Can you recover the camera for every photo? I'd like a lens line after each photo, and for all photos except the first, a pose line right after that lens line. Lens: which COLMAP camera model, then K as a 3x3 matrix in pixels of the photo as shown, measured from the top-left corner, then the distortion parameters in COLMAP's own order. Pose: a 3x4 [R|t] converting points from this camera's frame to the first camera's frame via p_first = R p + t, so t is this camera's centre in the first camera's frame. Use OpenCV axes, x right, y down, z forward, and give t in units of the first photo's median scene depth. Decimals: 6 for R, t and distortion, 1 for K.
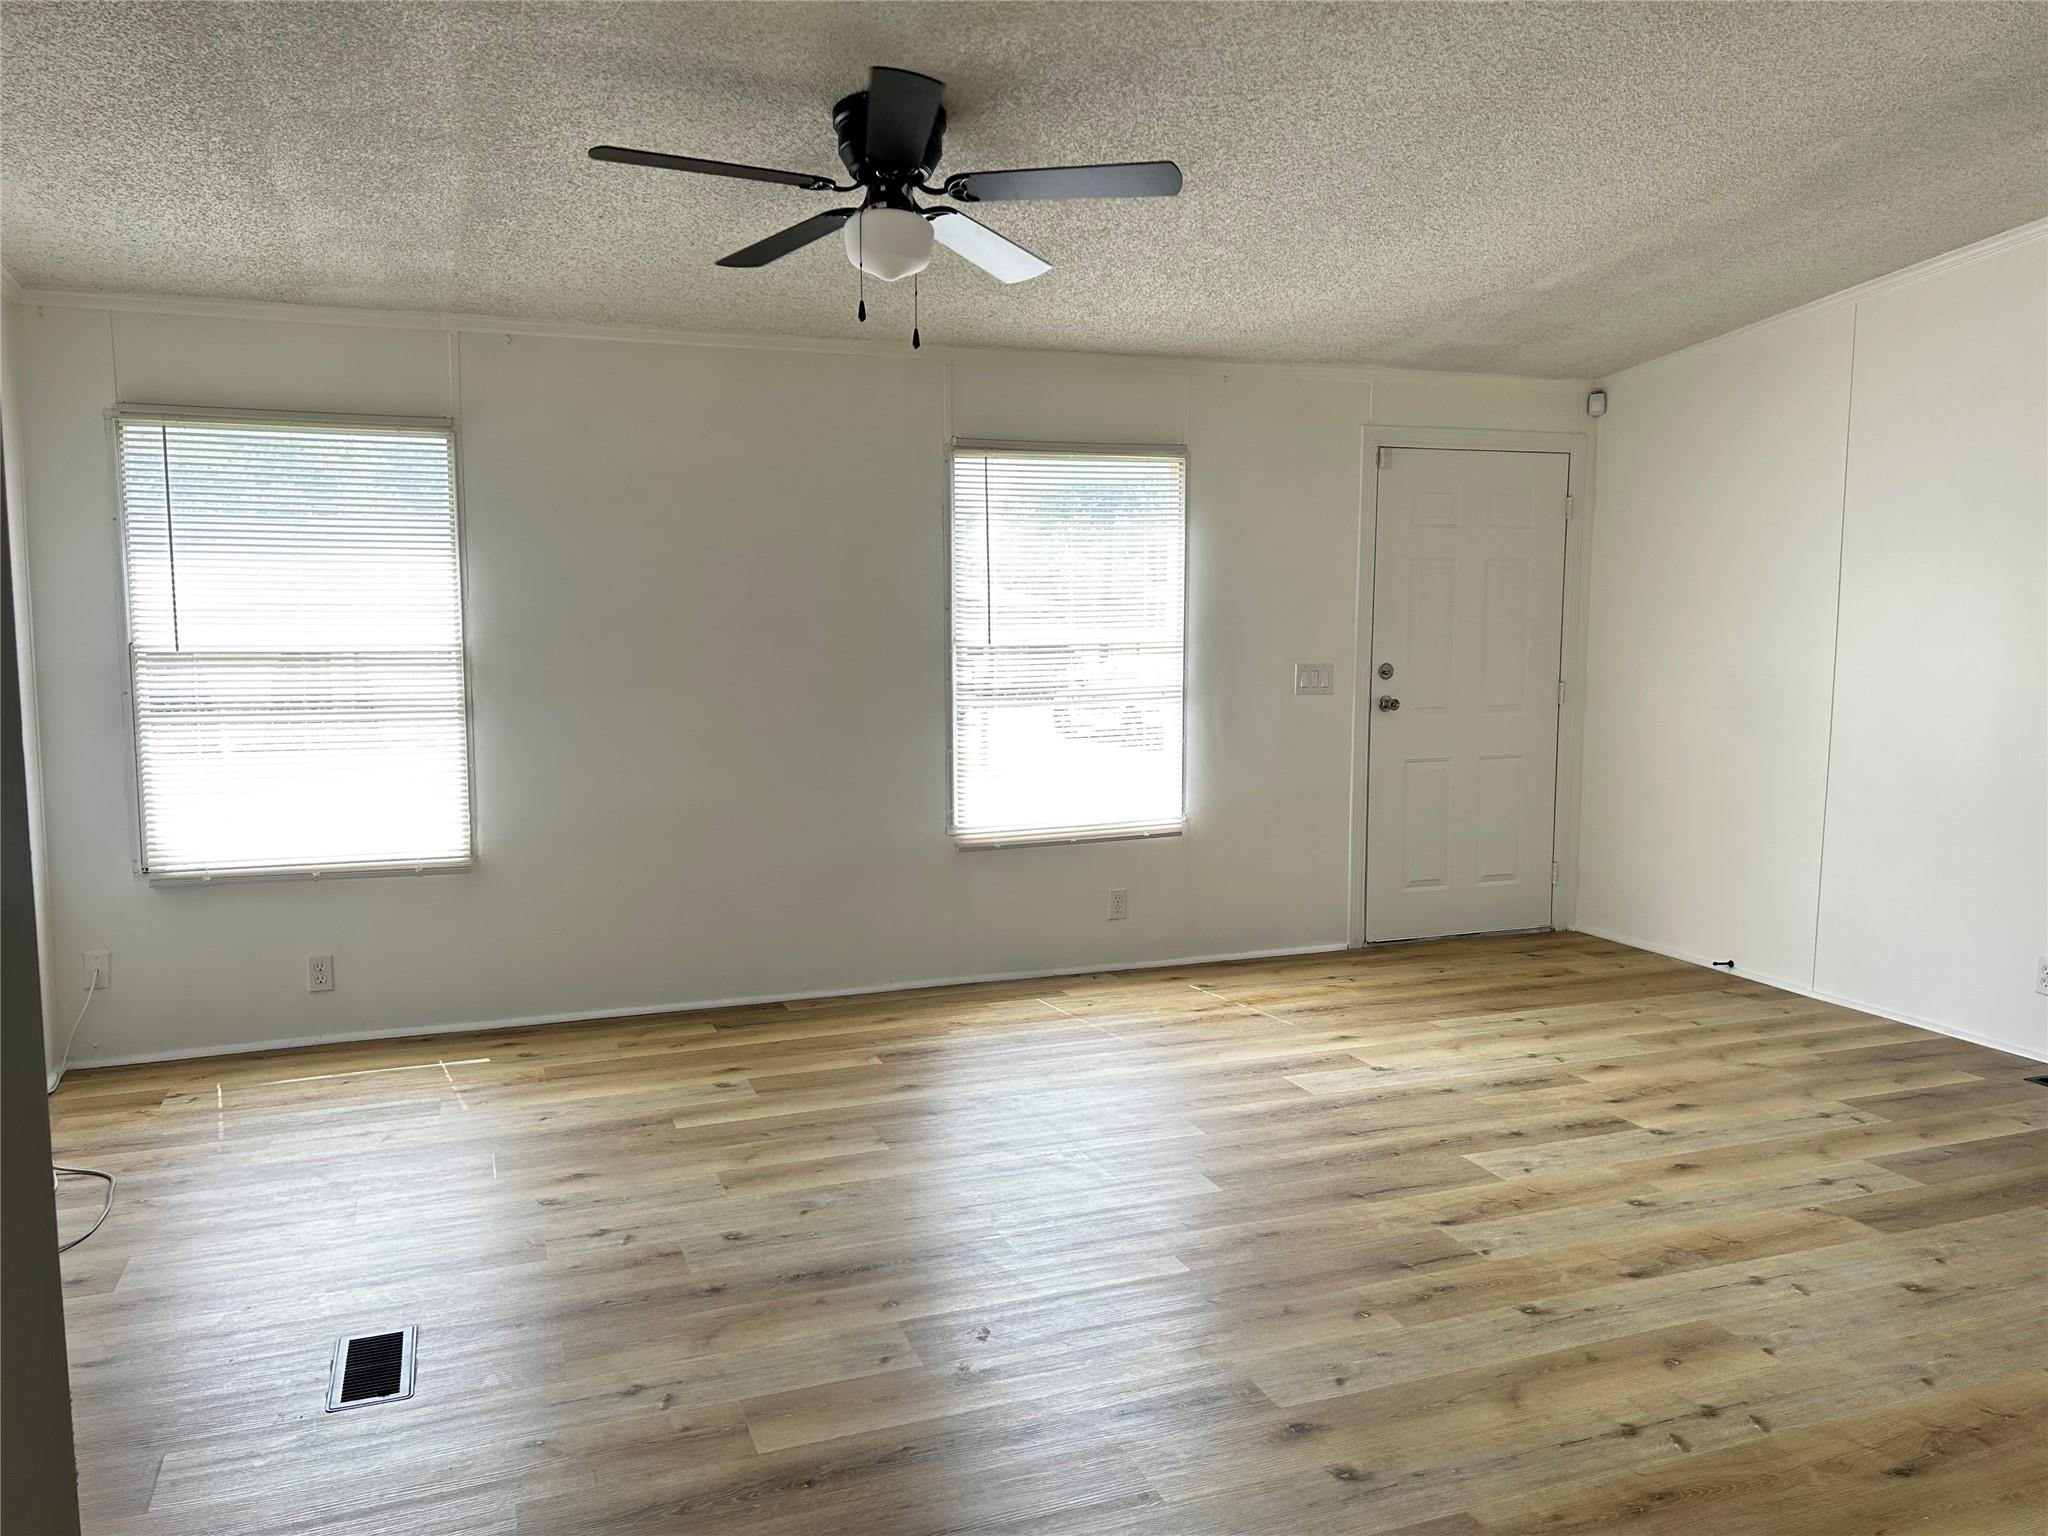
lens RADIAL K [[1537.8, 0, 1026.3], [0, 1537.8, 772.1], [0, 0, 1]] dist [0.005134, -0.009040]
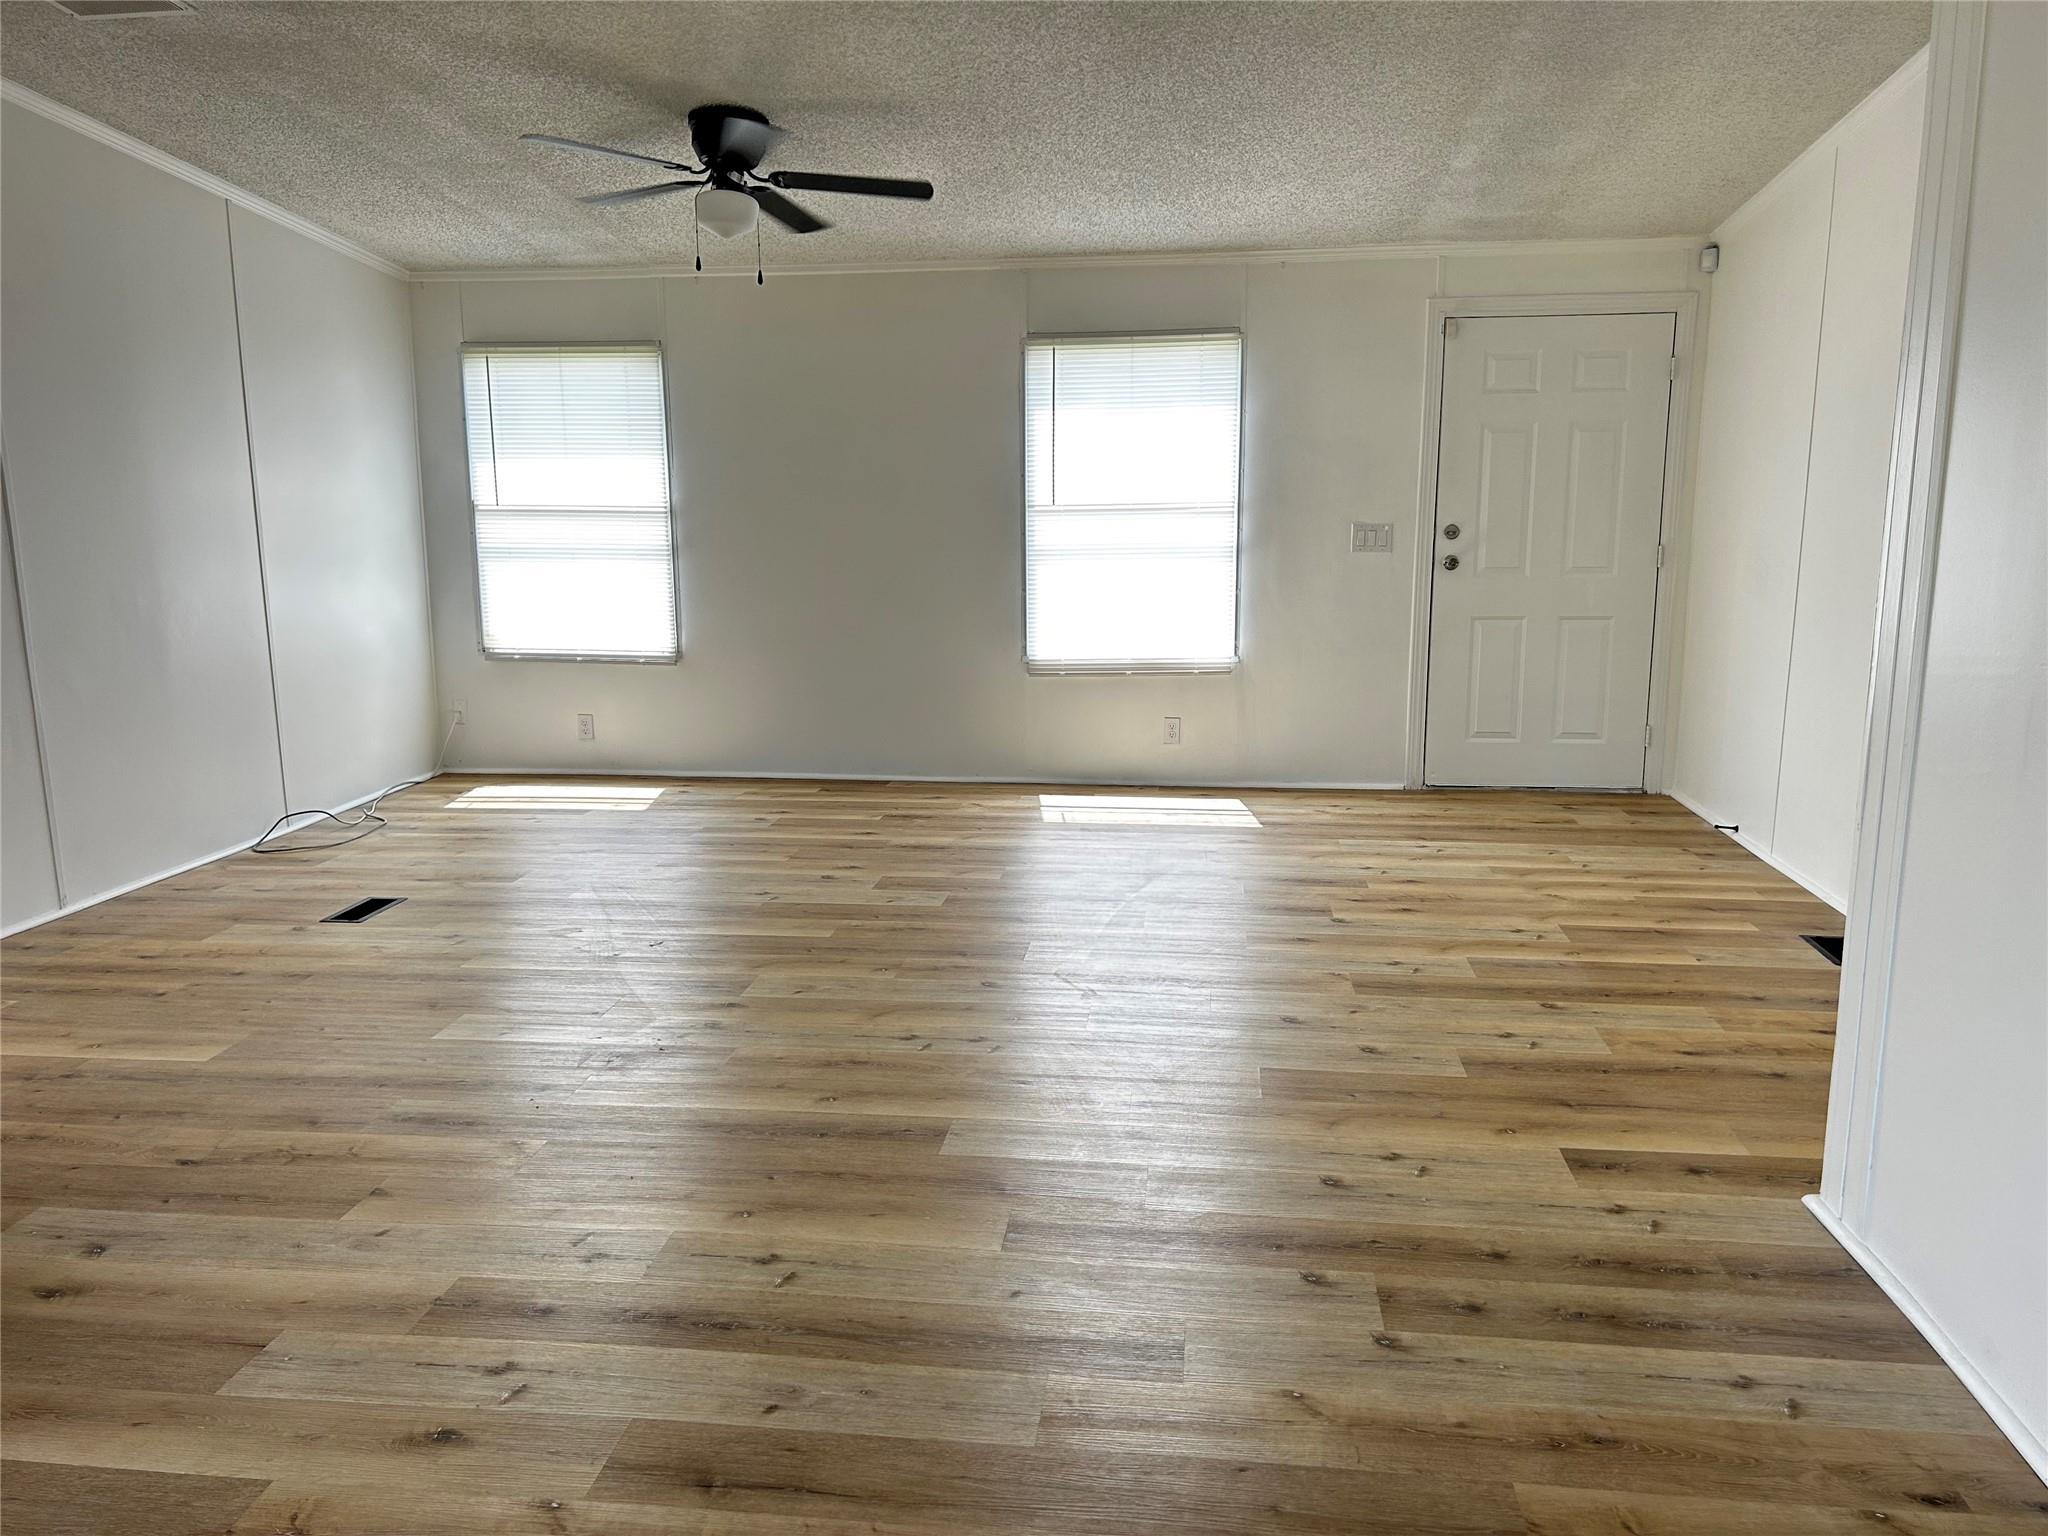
lens RADIAL K [[1537.8, 0, 1022.0], [0, 1537.8, 772.7], [0, 0, 1]] dist [0.005134, -0.009040]
pose [[0.884239, 0.080441, -0.460054, 0.546181], [-0.043923, 0.995013, 0.089558, 0.020939], [0.464964, -0.058984, 0.883363, -0.104497]]
